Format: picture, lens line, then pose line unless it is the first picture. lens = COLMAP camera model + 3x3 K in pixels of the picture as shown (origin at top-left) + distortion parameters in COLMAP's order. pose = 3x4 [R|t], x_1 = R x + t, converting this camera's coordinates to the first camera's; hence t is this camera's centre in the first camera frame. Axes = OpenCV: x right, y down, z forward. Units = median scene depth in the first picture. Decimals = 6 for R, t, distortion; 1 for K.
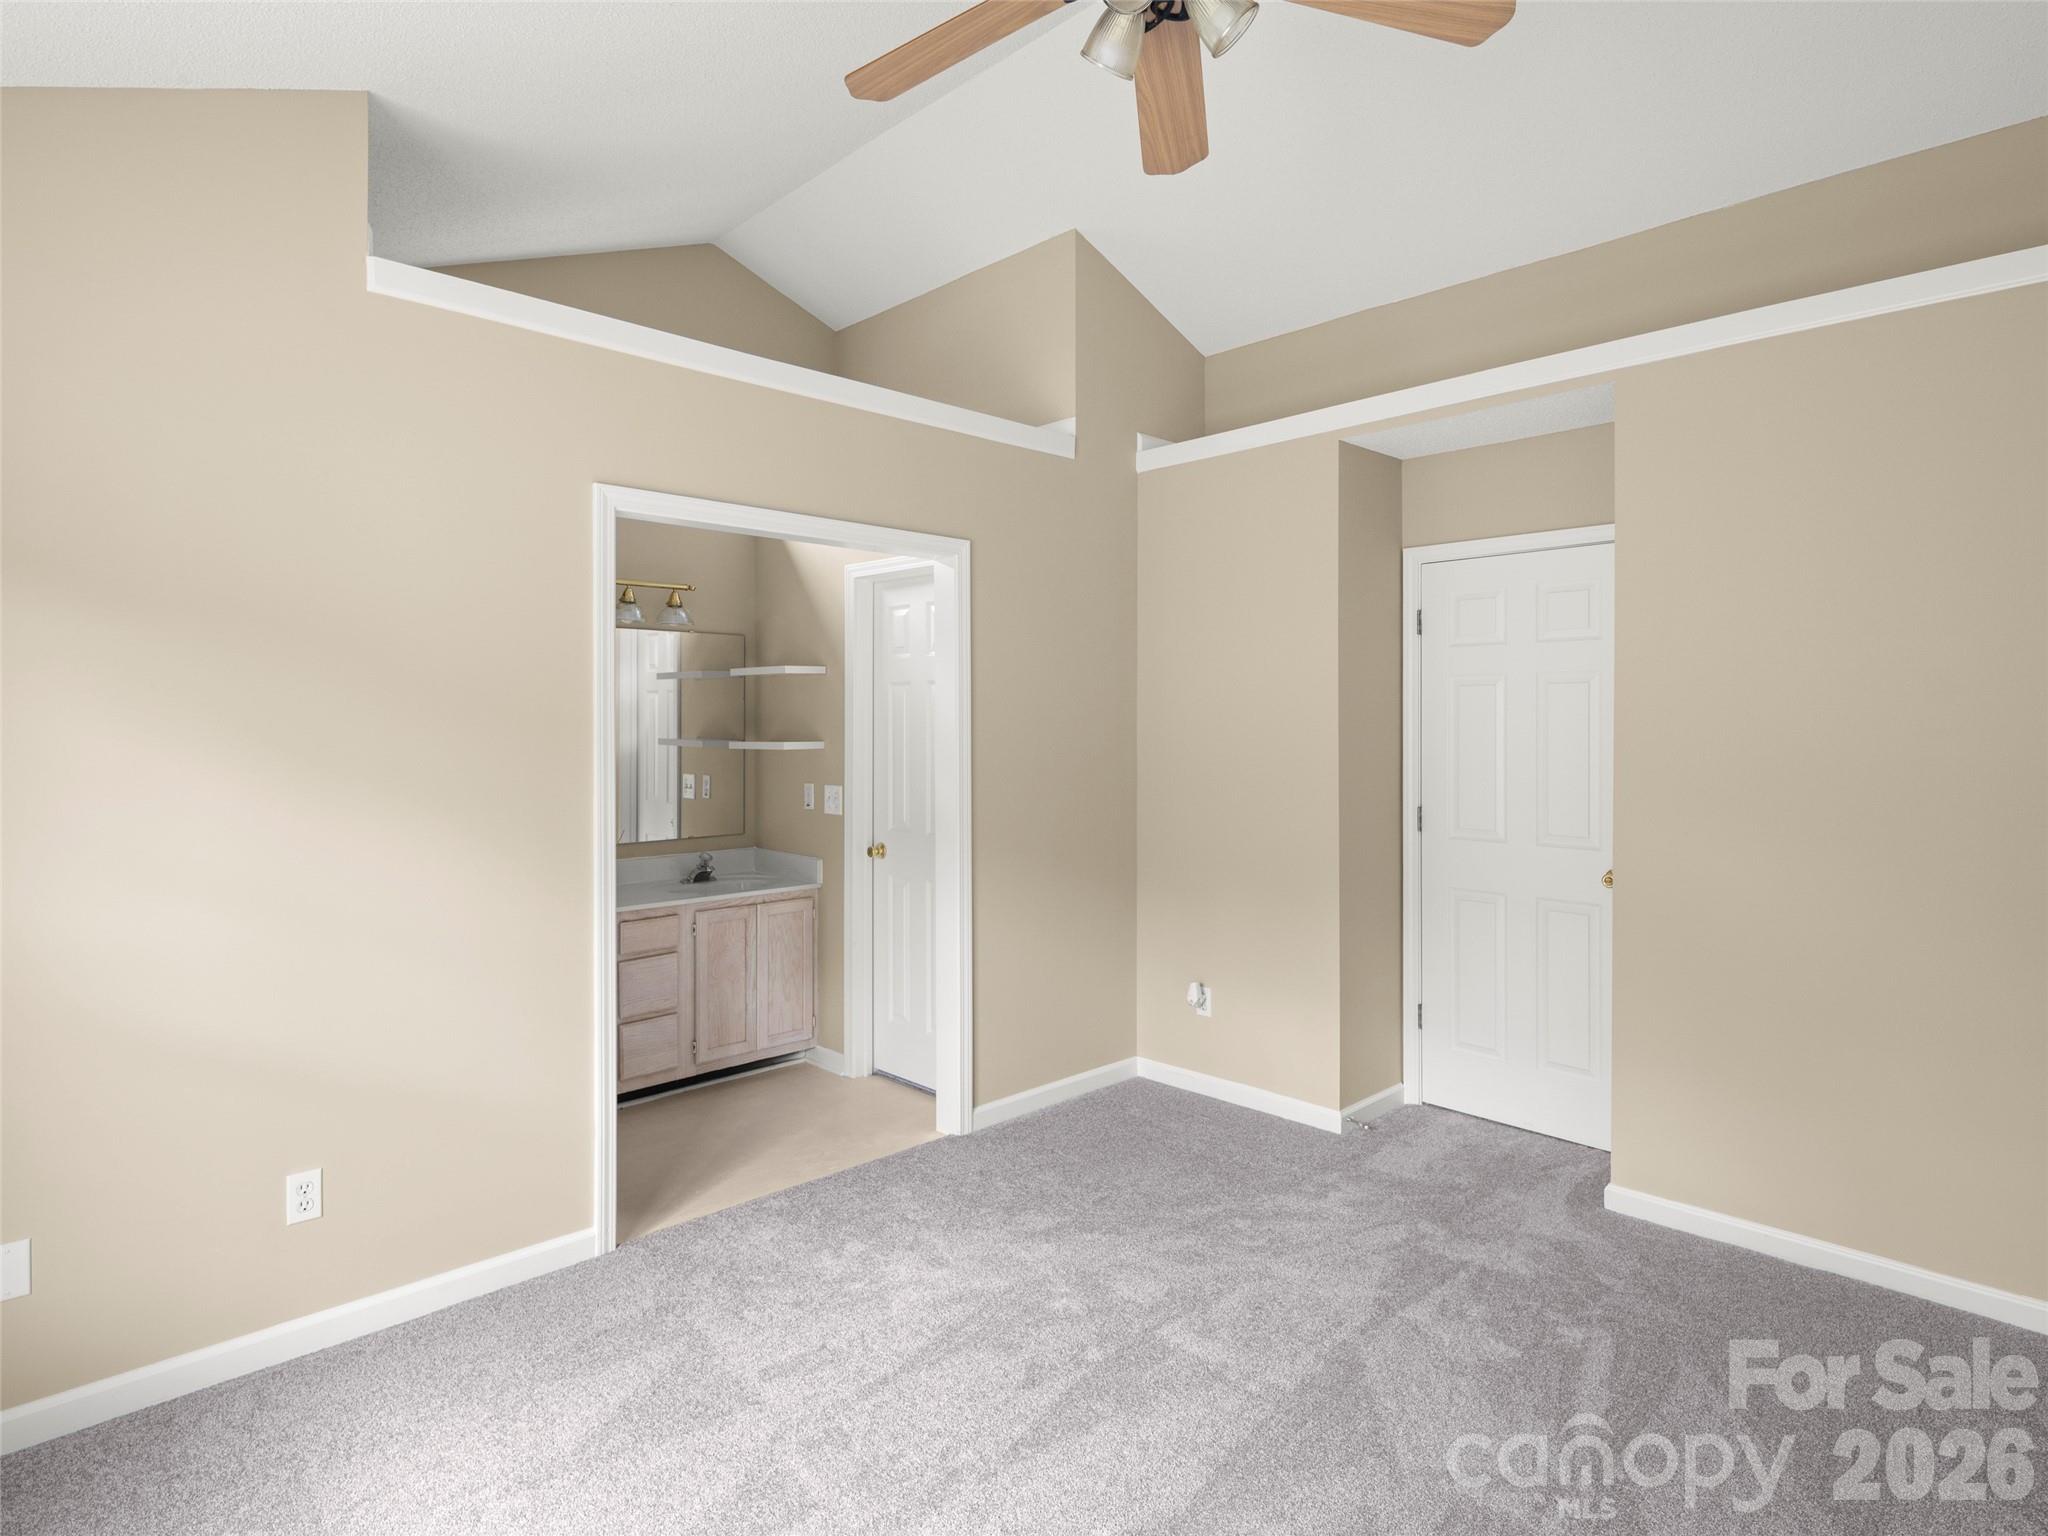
lens RADIAL K [[1126.0, 0, 1028.1], [0, 1126.0, 728.8], [0, 0, 1]] dist [0.000743, -0.000286]
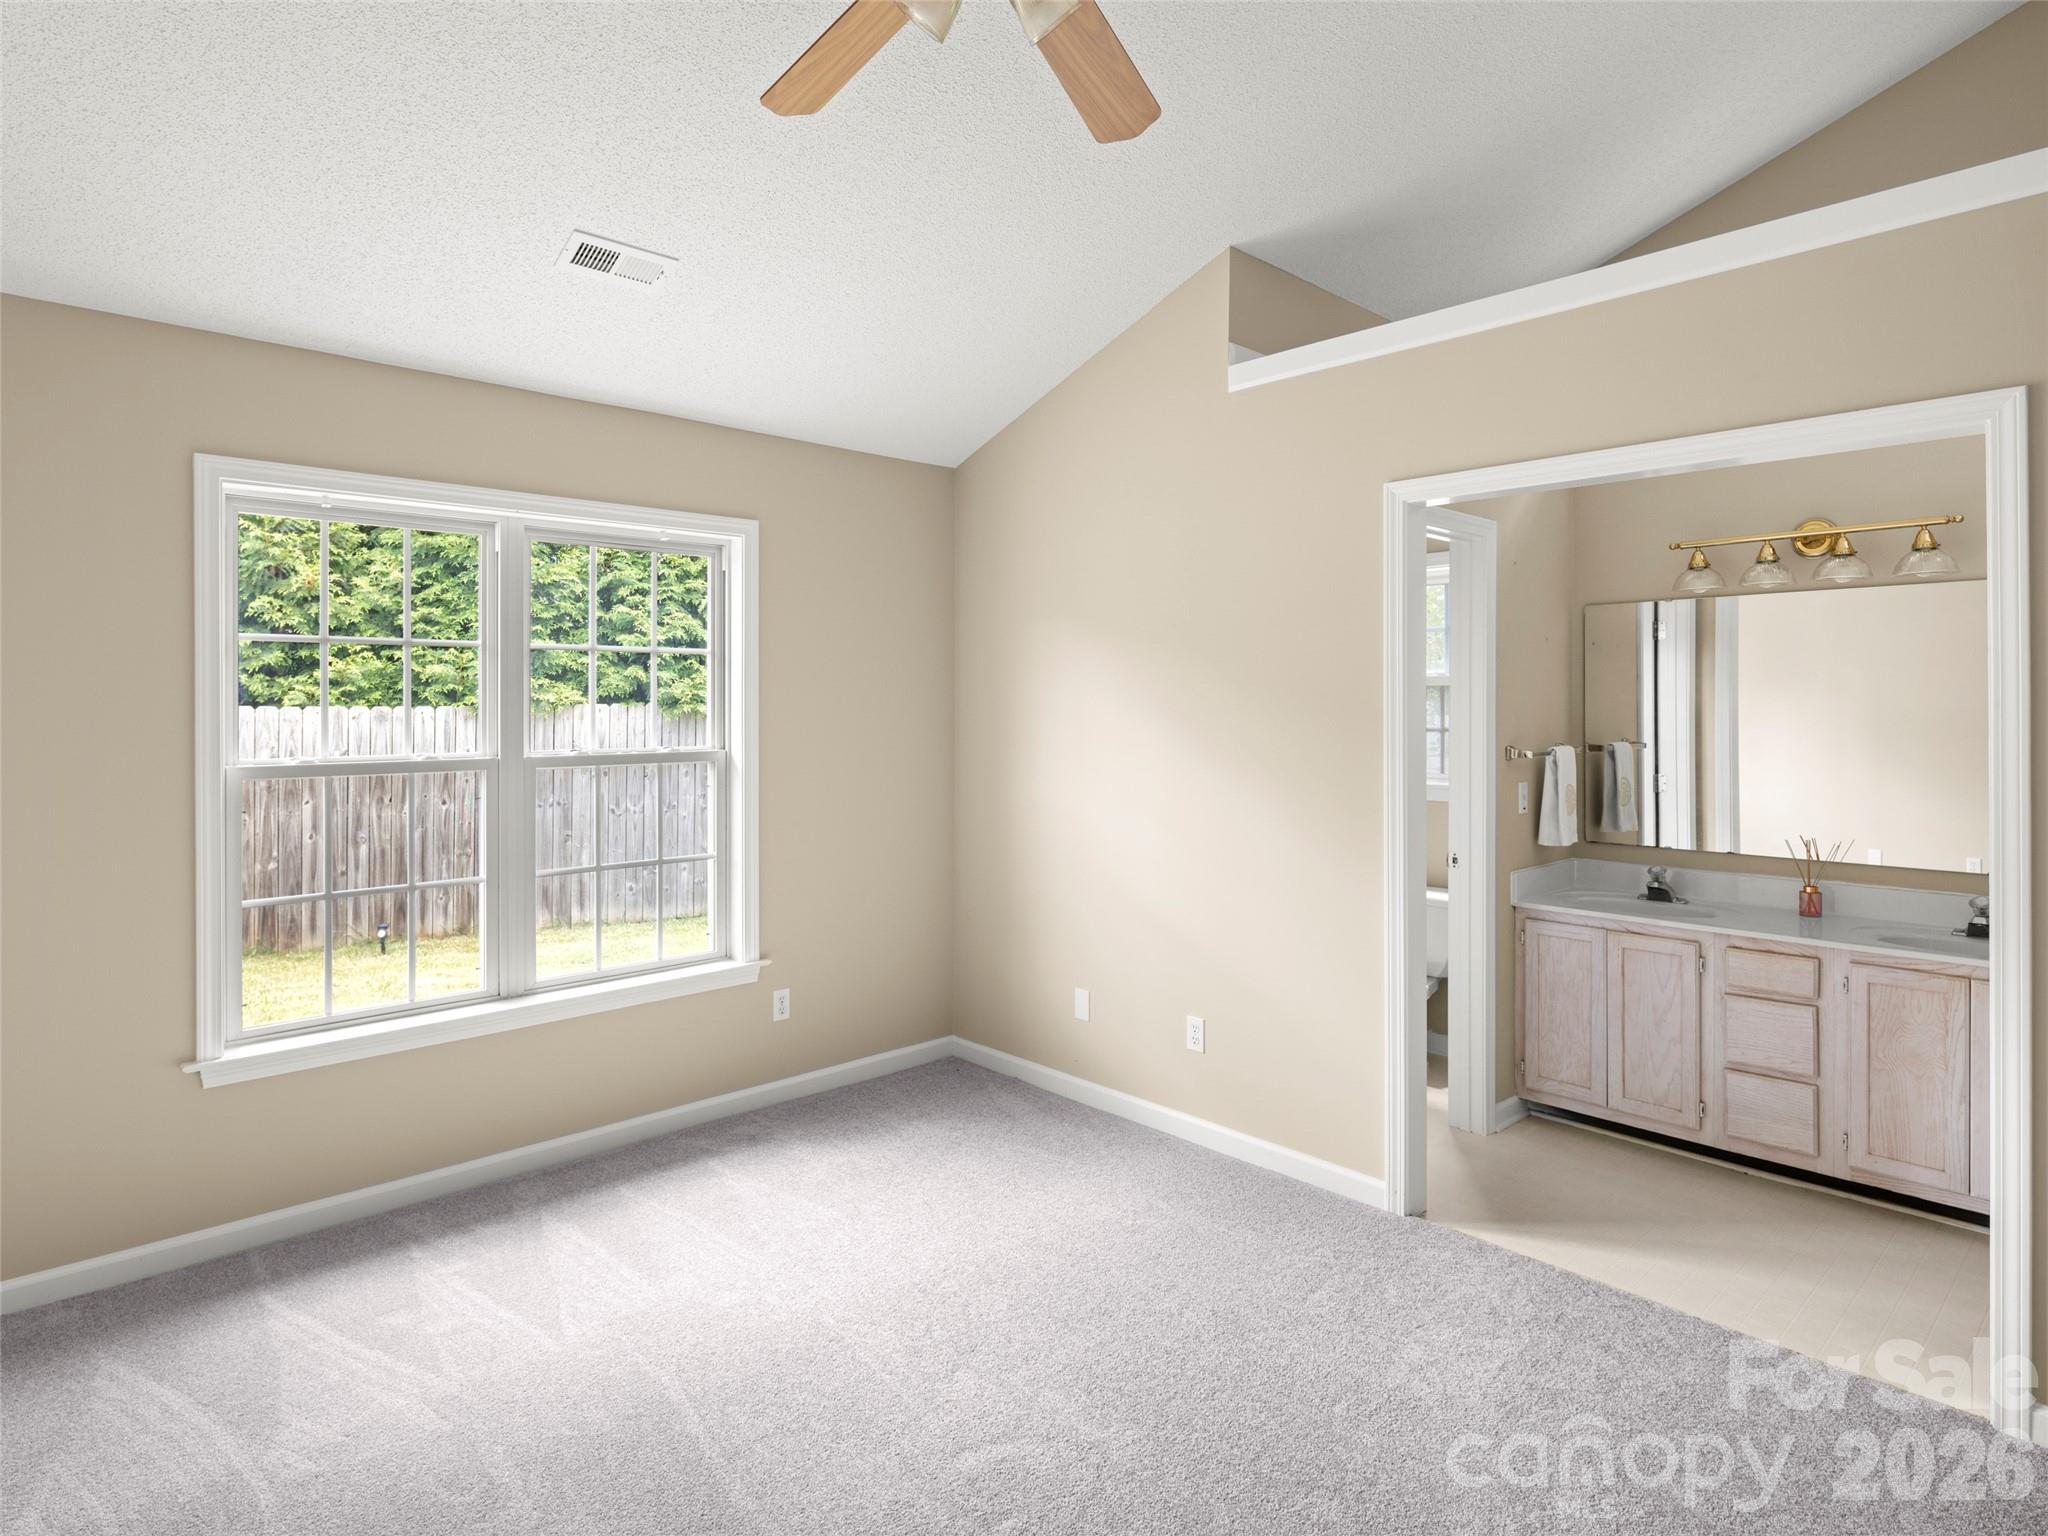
lens RADIAL K [[1142.9, 0, 994.8], [0, 1142.9, 713.4], [0, 0, 1]] dist [0.000728, -0.000930]
pose [[-0.037265, 0.007209, -0.999279, 0.528474], [-0.007089, 0.999947, 0.007478, -0.004418], [0.999280, 0.007363, -0.037212, 0.501047]]
